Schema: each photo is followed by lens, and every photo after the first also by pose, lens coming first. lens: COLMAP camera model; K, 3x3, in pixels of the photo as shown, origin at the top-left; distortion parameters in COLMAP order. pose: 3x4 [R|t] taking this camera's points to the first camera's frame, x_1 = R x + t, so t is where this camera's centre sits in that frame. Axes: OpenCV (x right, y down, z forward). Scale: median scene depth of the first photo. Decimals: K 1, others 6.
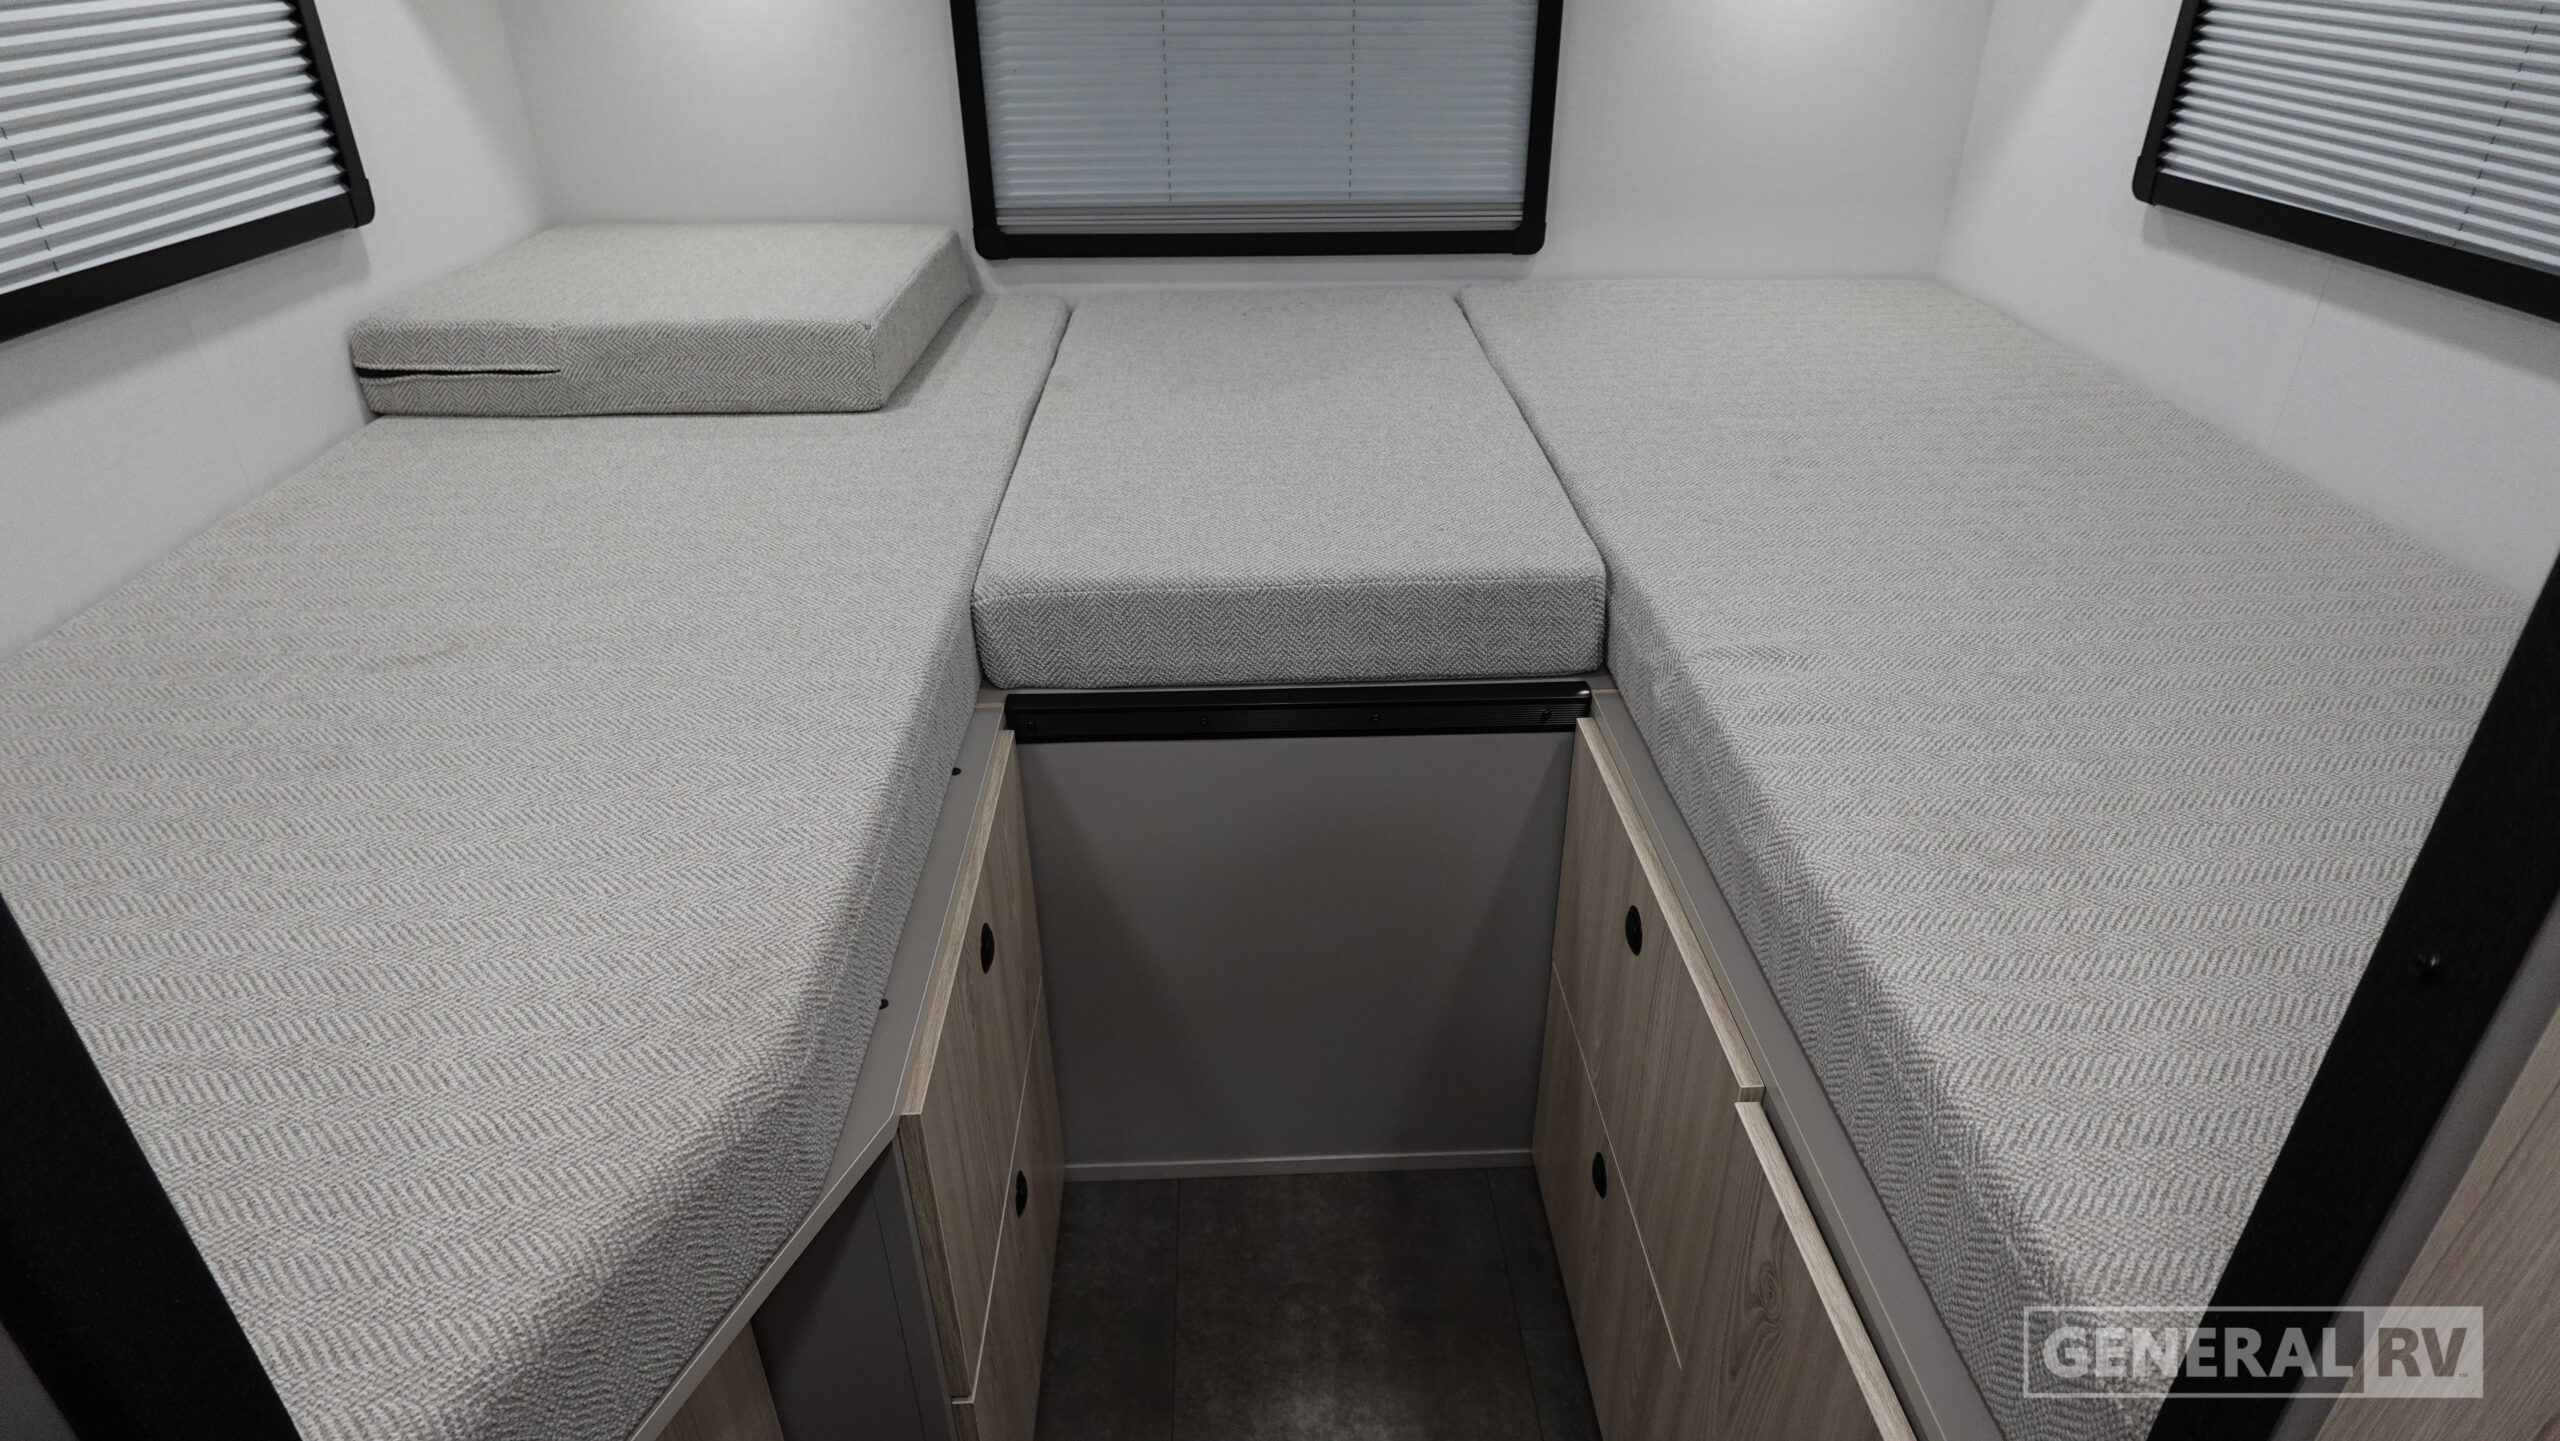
lens RADIAL K [[1458.2, 0, 1287.0], [0, 1458.2, 721.2], [0, 0, 1]] dist [-0.004395, 0.006697]
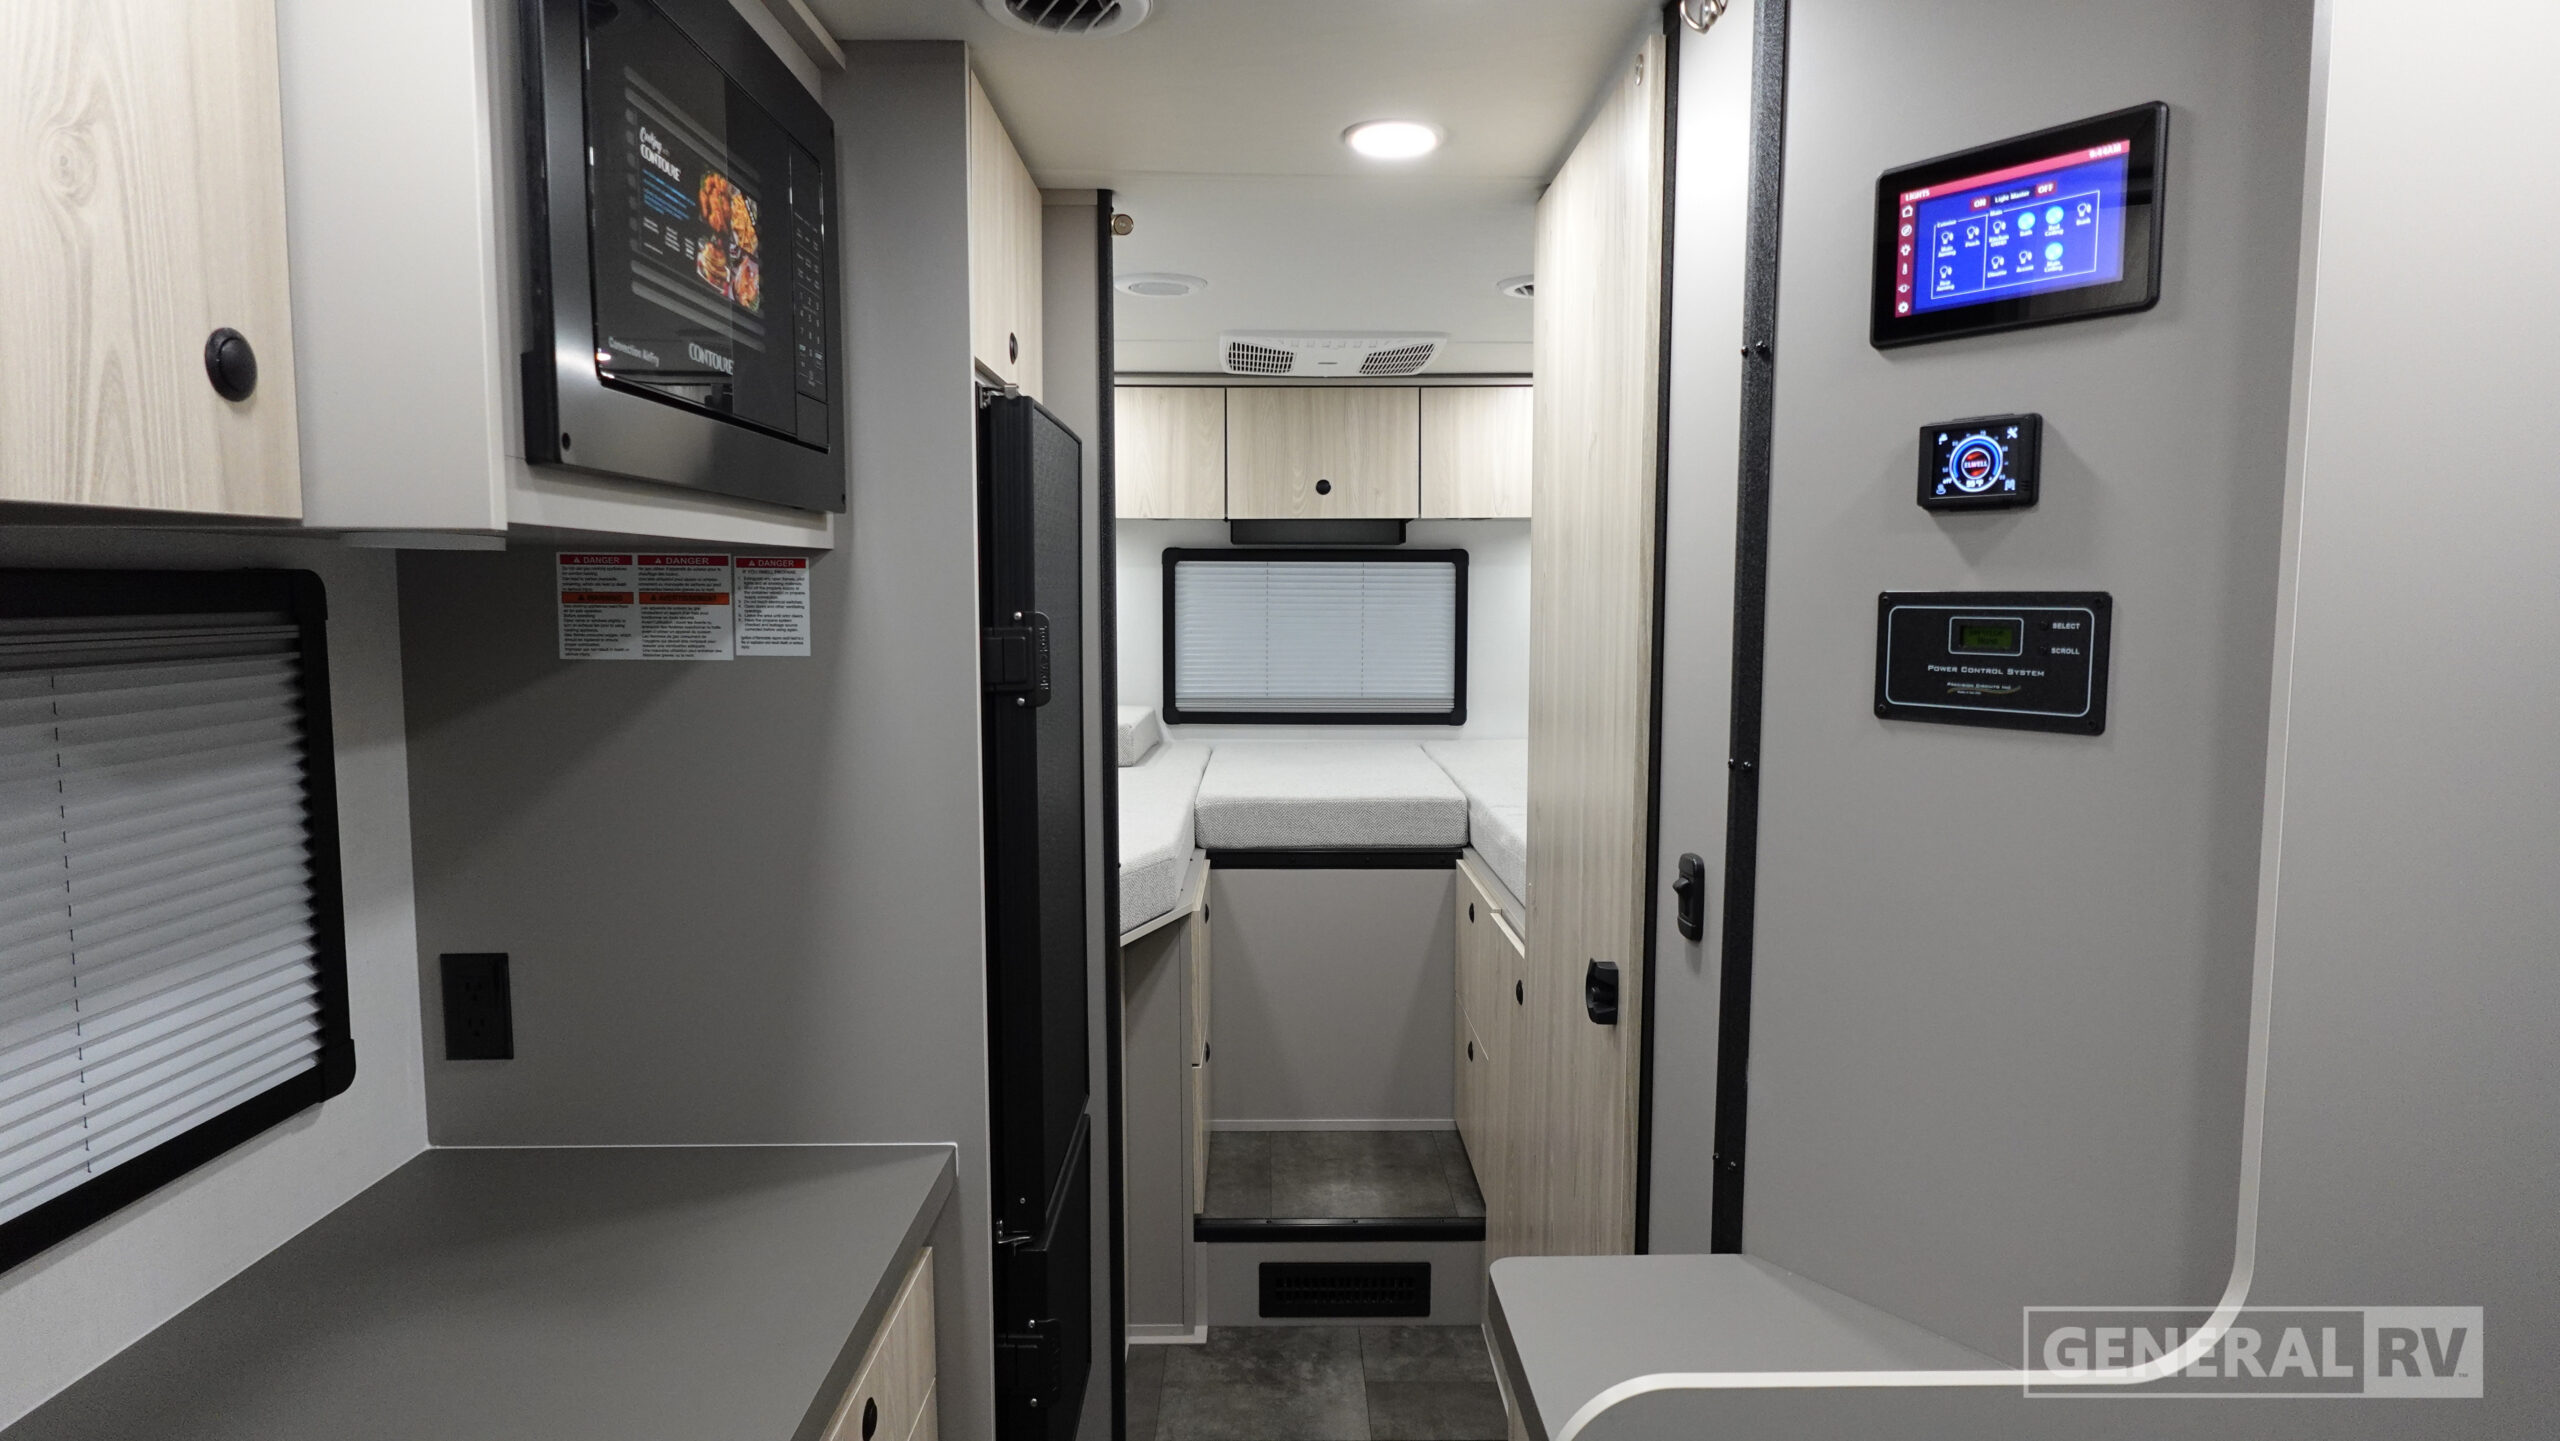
lens RADIAL K [[1458.2, 0, 1293.5], [0, 1458.2, 721.2], [0, 0, 1]] dist [-0.004395, 0.006697]
pose [[0.999770, 0.008372, -0.019749, -0.010345], [-0.015759, 0.911312, -0.411416, 0.594795], [0.014553, 0.411632, 0.911234, -0.937842]]
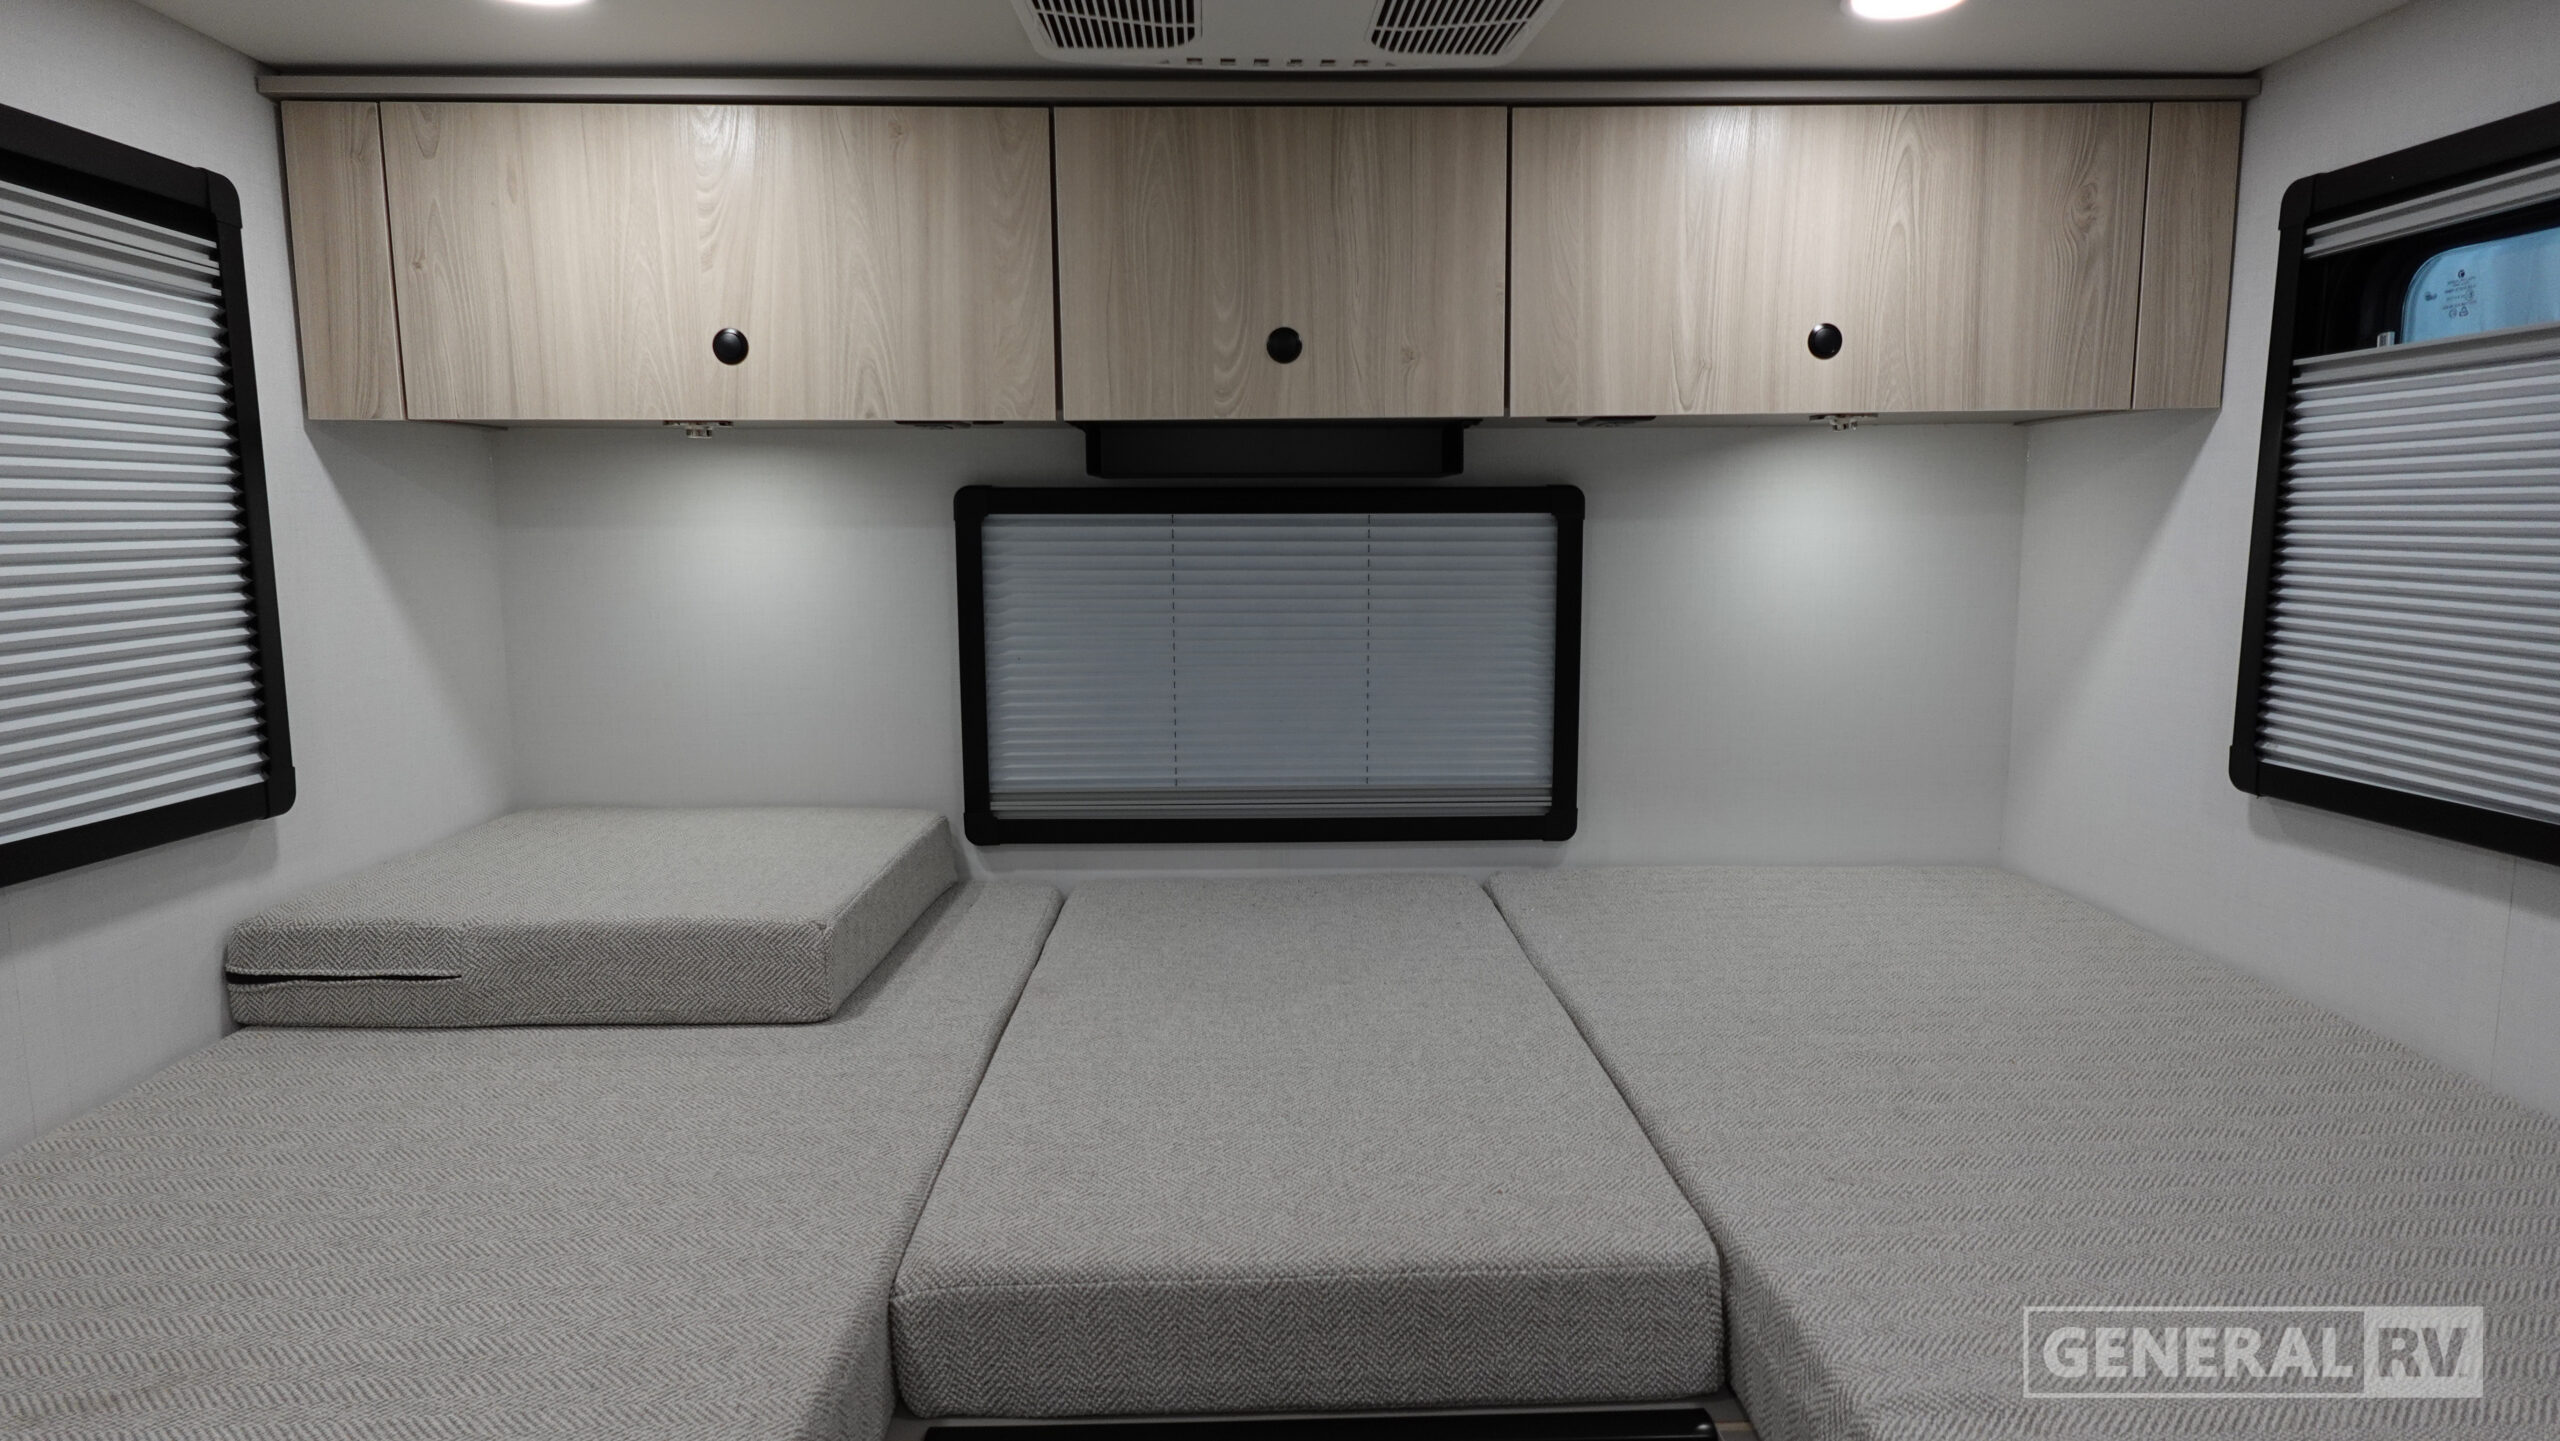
lens RADIAL K [[1458.2, 0, 1286.8], [0, 1458.2, 722.4], [0, 0, 1]] dist [-0.004395, 0.006697]
pose [[0.999983, 0.001010, -0.005826, -0.004127], [-0.003078, 0.930146, -0.367177, -0.065315], [0.005048, 0.367189, 0.930133, 0.144953]]
